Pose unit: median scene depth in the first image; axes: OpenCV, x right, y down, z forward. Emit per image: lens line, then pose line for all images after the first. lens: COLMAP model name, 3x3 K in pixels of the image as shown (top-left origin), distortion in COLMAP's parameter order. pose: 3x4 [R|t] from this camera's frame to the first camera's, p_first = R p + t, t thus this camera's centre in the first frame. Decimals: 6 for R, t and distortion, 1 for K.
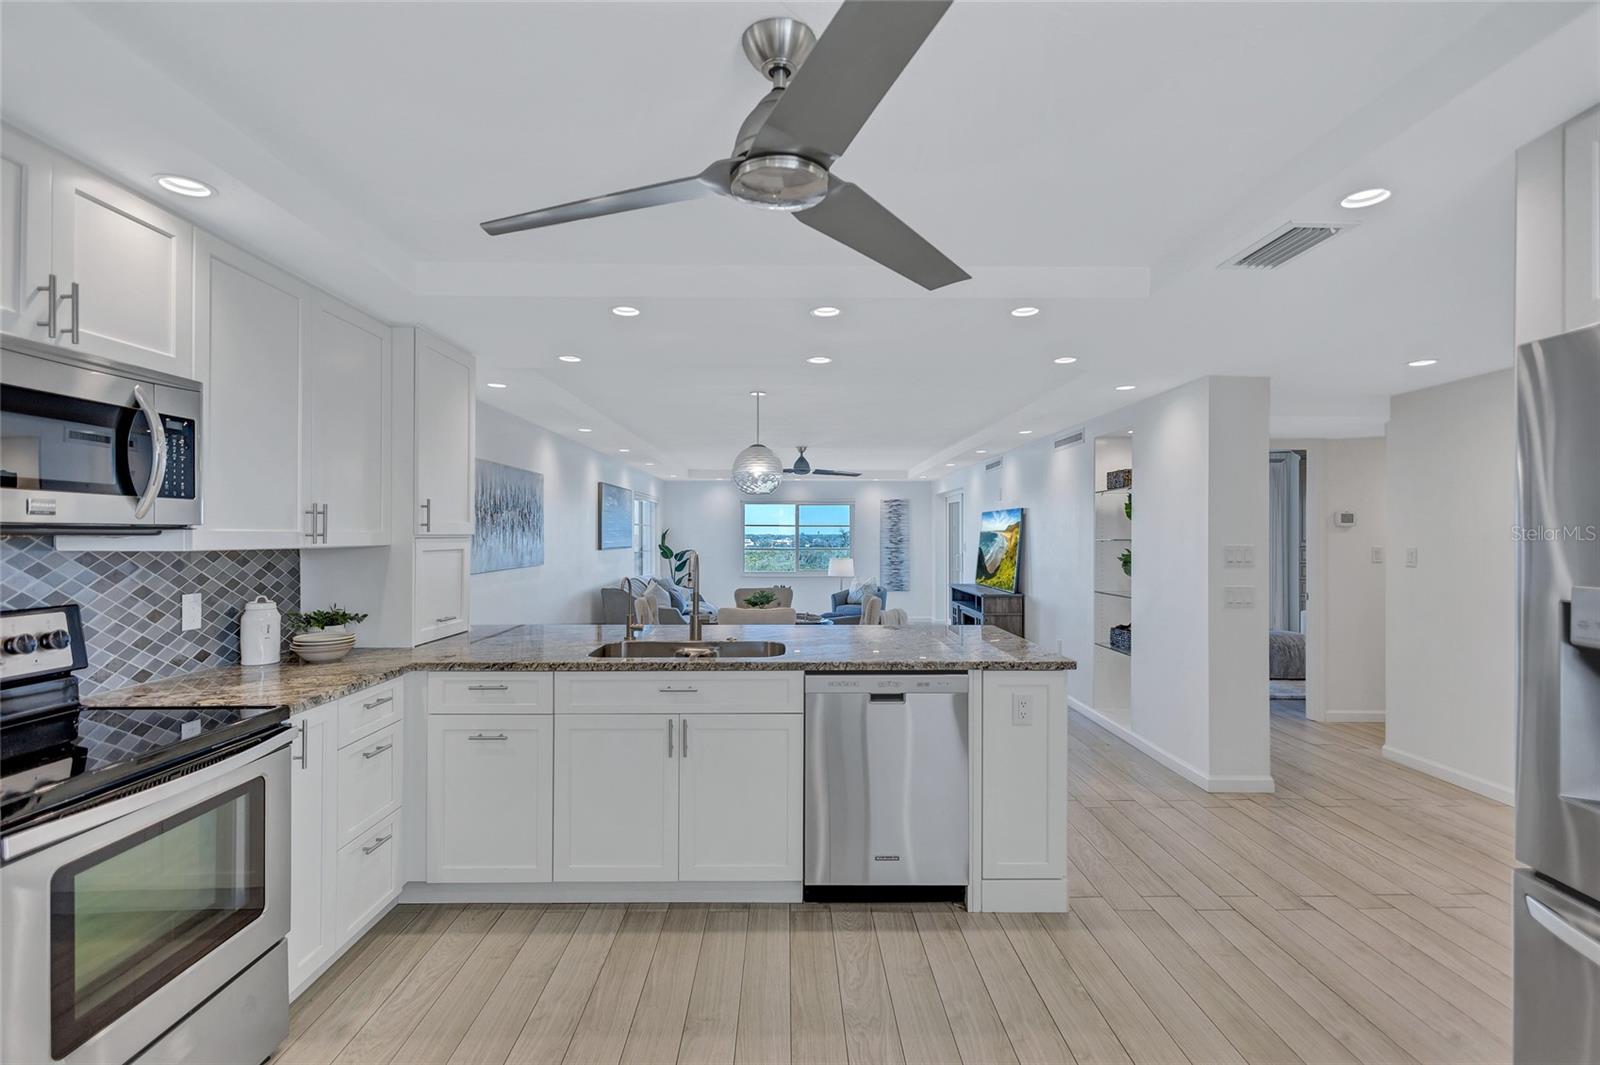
lens RADIAL K [[734.0, 0, 793.5], [0, 734.0, 532.4], [0, 0, 1]] dist [0.008312, -0.001708]
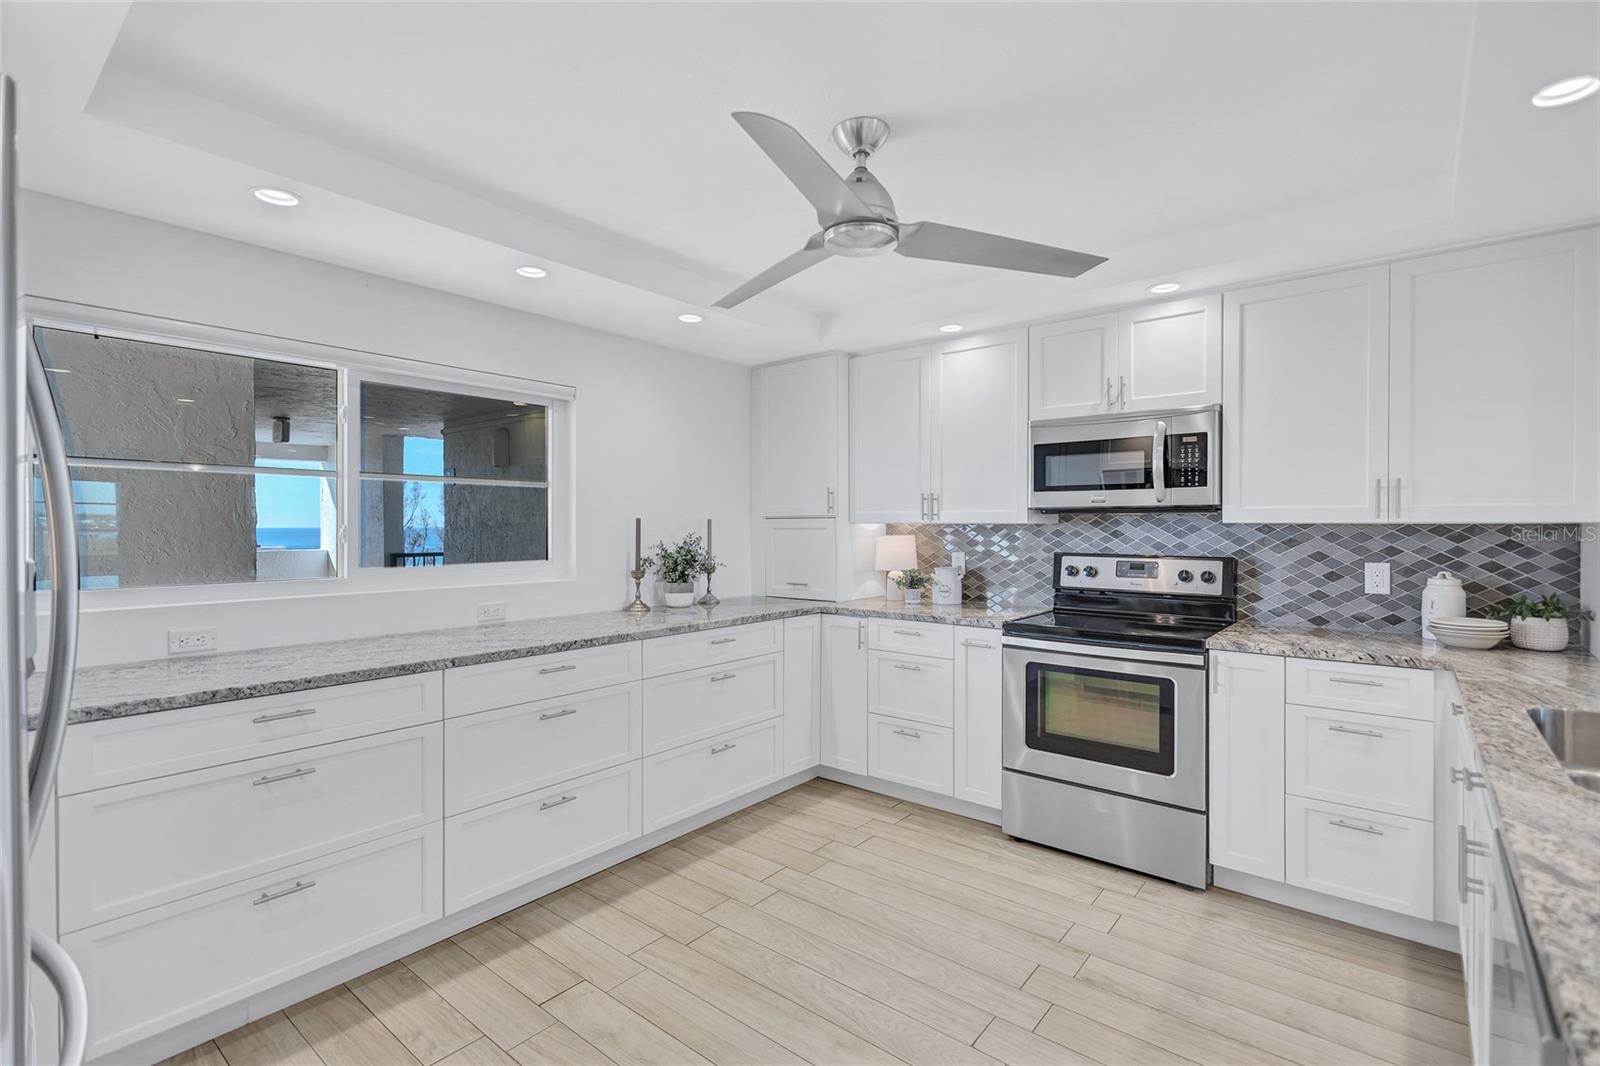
lens RADIAL K [[734.0, 0, 799.6], [0, 734.0, 527.7], [0, 0, 1]] dist [0.008312, -0.001708]
pose [[-0.635575, 0.001486, -0.772038, 0.586512], [0.002132, 0.999998, 0.000170, 0.024702], [0.772036, -0.001538, -0.635576, 0.953193]]
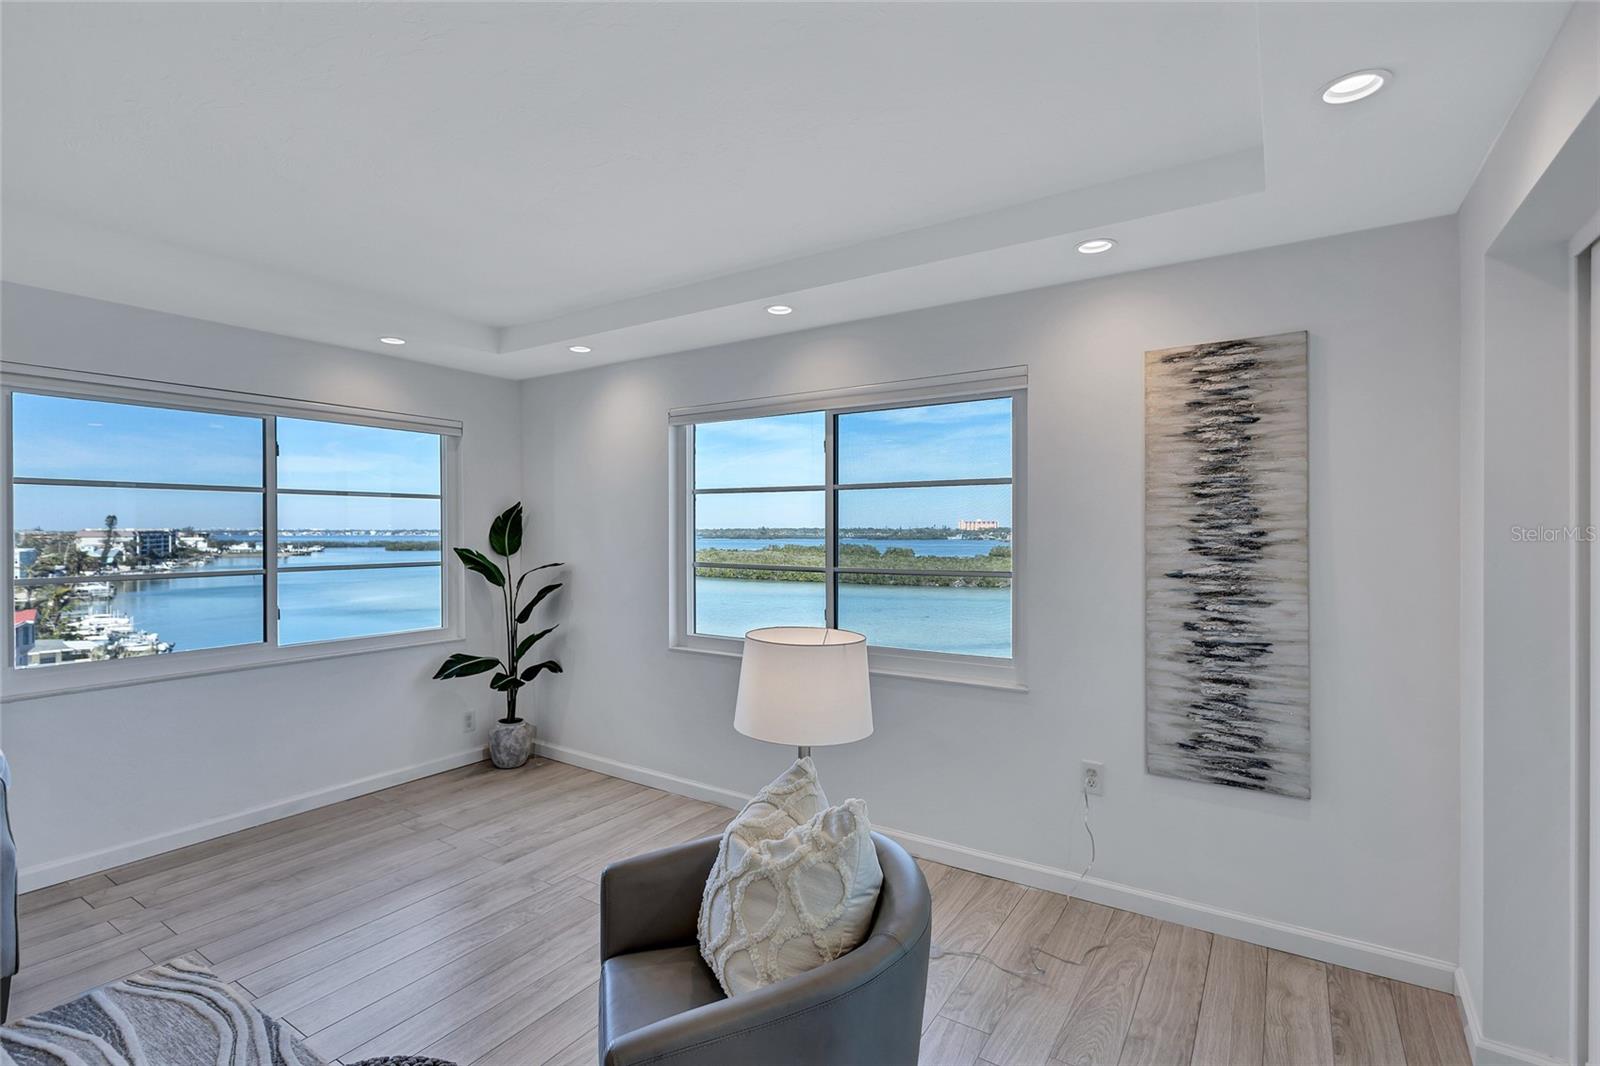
lens RADIAL K [[734.0, 0, 781.7], [0, 734.0, 539.3], [0, 0, 1]] dist [0.008312, -0.001708]
pose [[0.822177, 0.012510, -0.569095, 0.680866], [-0.003231, 0.999845, 0.017311, 0.029604], [0.569223, -0.012394, 0.822090, 3.320037]]
